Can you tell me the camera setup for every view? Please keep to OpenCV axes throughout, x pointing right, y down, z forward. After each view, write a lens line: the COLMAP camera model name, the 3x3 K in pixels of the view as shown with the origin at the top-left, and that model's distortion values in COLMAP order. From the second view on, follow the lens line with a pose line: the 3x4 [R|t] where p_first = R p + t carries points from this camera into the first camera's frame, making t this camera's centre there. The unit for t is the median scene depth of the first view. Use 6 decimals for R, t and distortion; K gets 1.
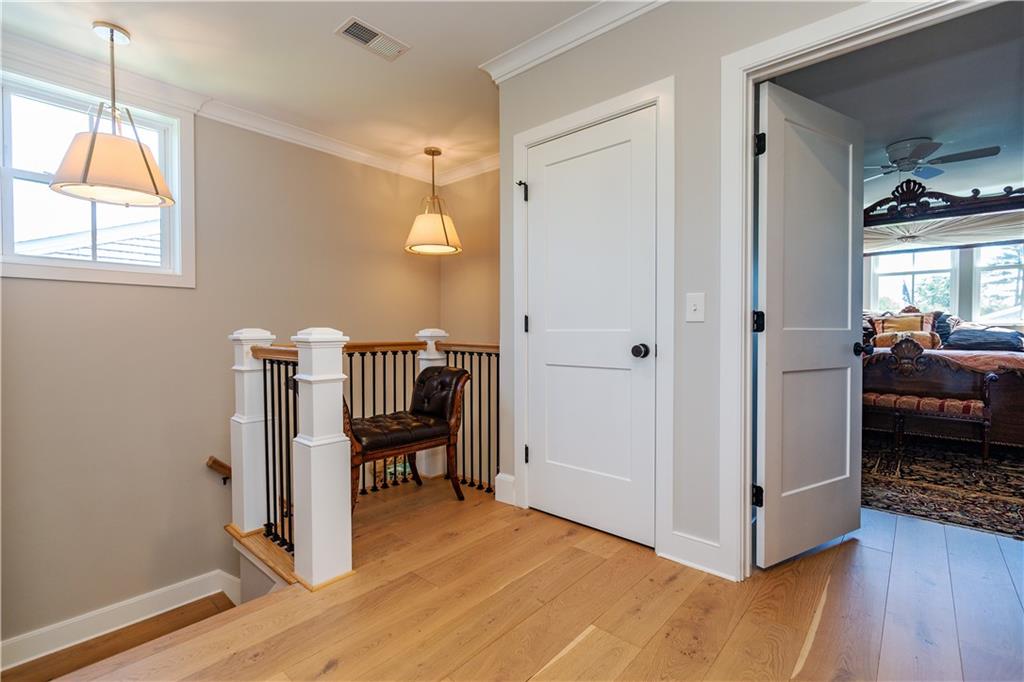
lens RADIAL K [[468.3, 0, 508.6], [0, 468.3, 341.7], [0, 0, 1]] dist [-0.003127, -0.000369]
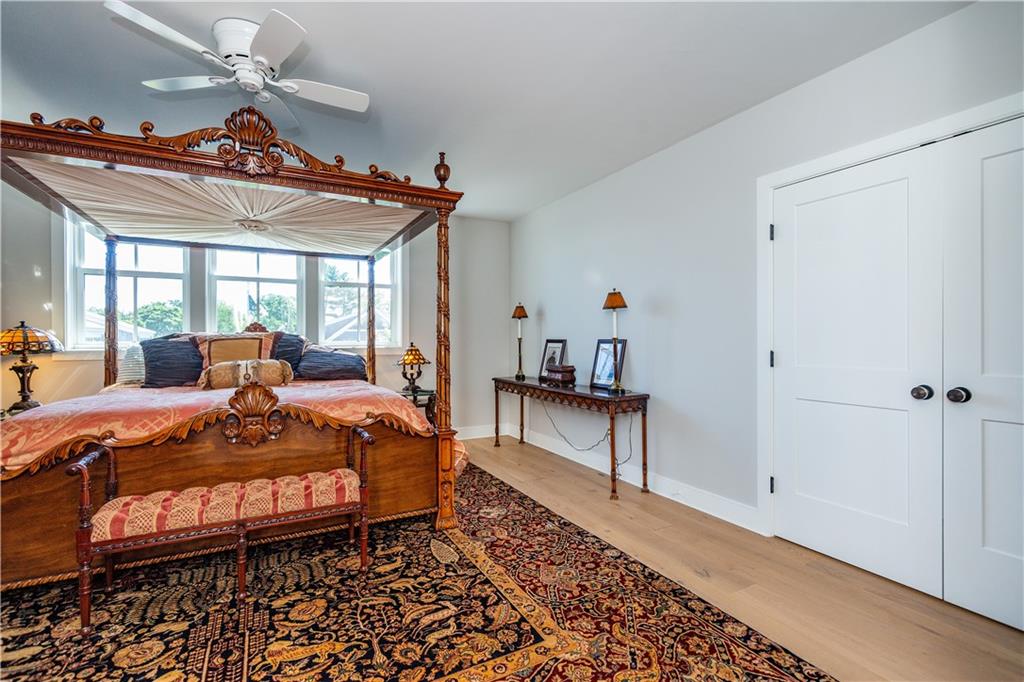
lens RADIAL K [[468.3, 0, 511.3], [0, 468.3, 340.4], [0, 0, 1]] dist [-0.003127, -0.000369]
pose [[0.349283, -0.007772, 0.936985, 0.315820], [0.022294, 0.999751, -0.000018, -0.041139], [-0.936752, 0.020895, 0.349370, 0.372922]]
